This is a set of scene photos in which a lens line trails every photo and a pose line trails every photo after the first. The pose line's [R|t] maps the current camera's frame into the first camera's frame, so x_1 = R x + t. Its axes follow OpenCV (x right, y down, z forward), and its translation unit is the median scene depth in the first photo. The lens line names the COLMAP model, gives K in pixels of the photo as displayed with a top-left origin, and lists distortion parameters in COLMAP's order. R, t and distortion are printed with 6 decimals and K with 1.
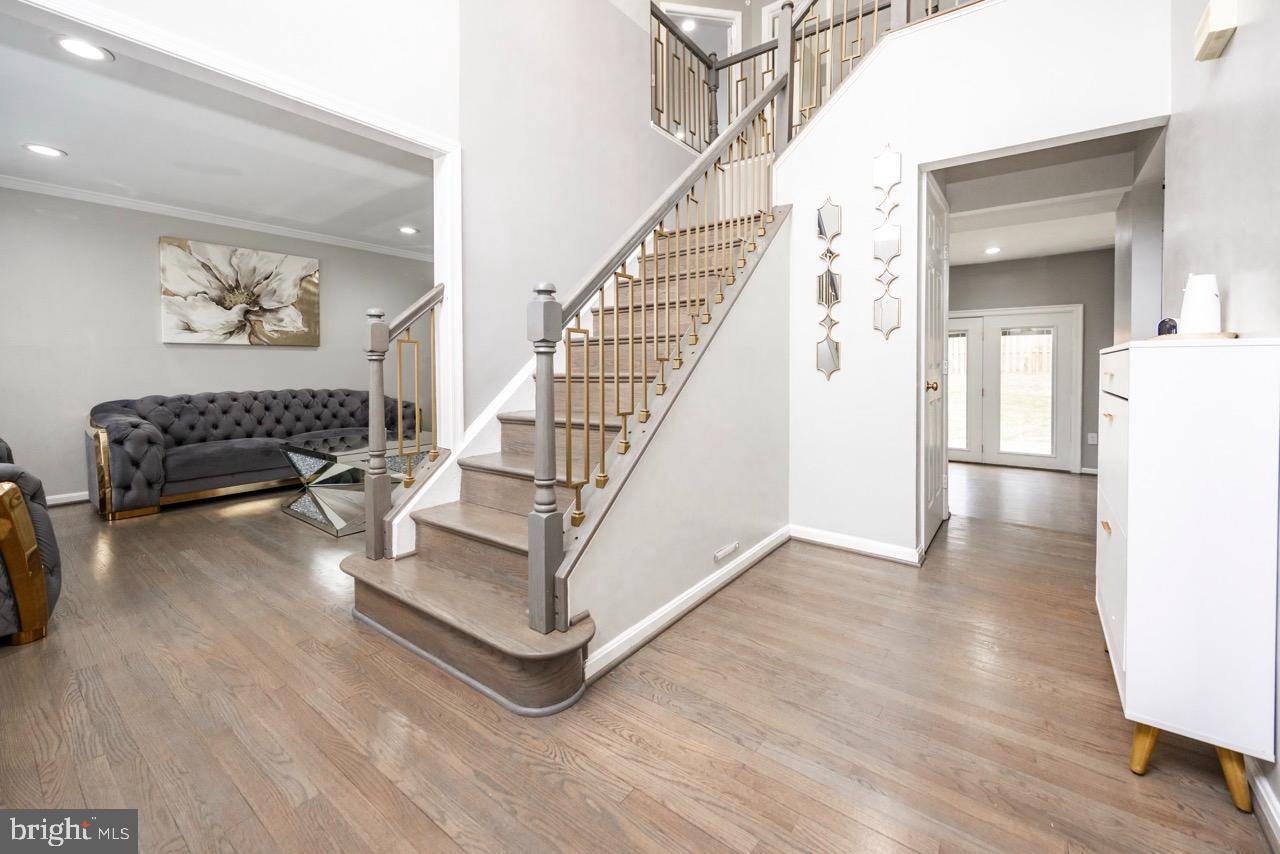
lens RADIAL K [[517.1, 0, 652.0], [0, 517.1, 371.4], [0, 0, 1]] dist [0.000963, 0.000080]
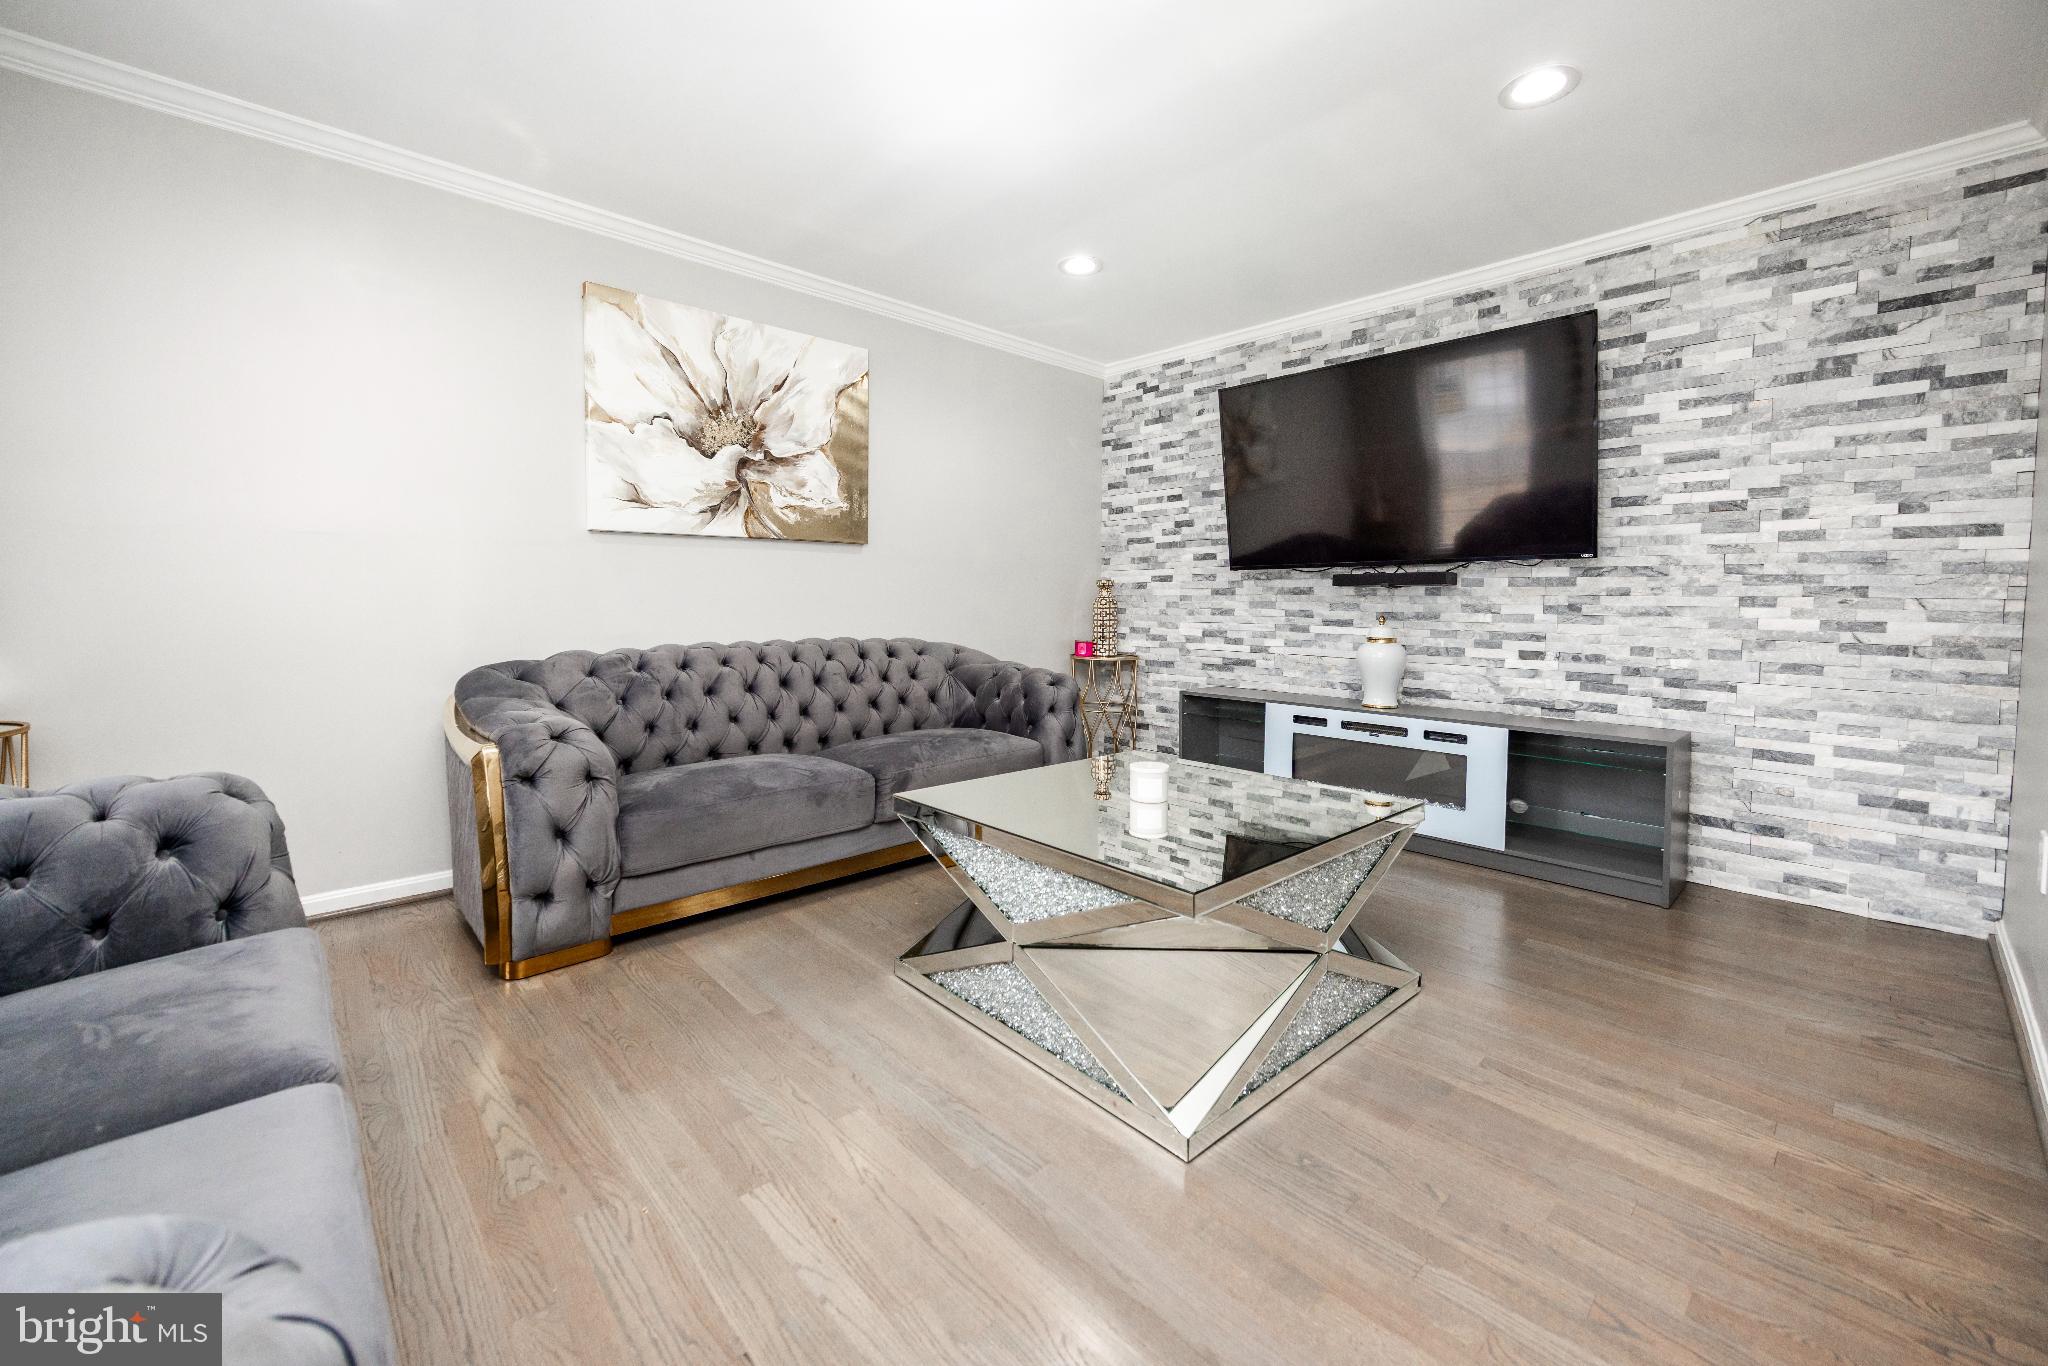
lens RADIAL K [[827.3, 0, 1018.5], [0, 827.3, 614.9], [0, 0, 1]] dist [0.000963, 0.000080]
pose [[0.981483, 0.013098, -0.191101, -0.422043], [-0.010460, 0.999836, 0.014805, 0.001778], [0.191264, -0.012532, 0.981459, 0.356246]]
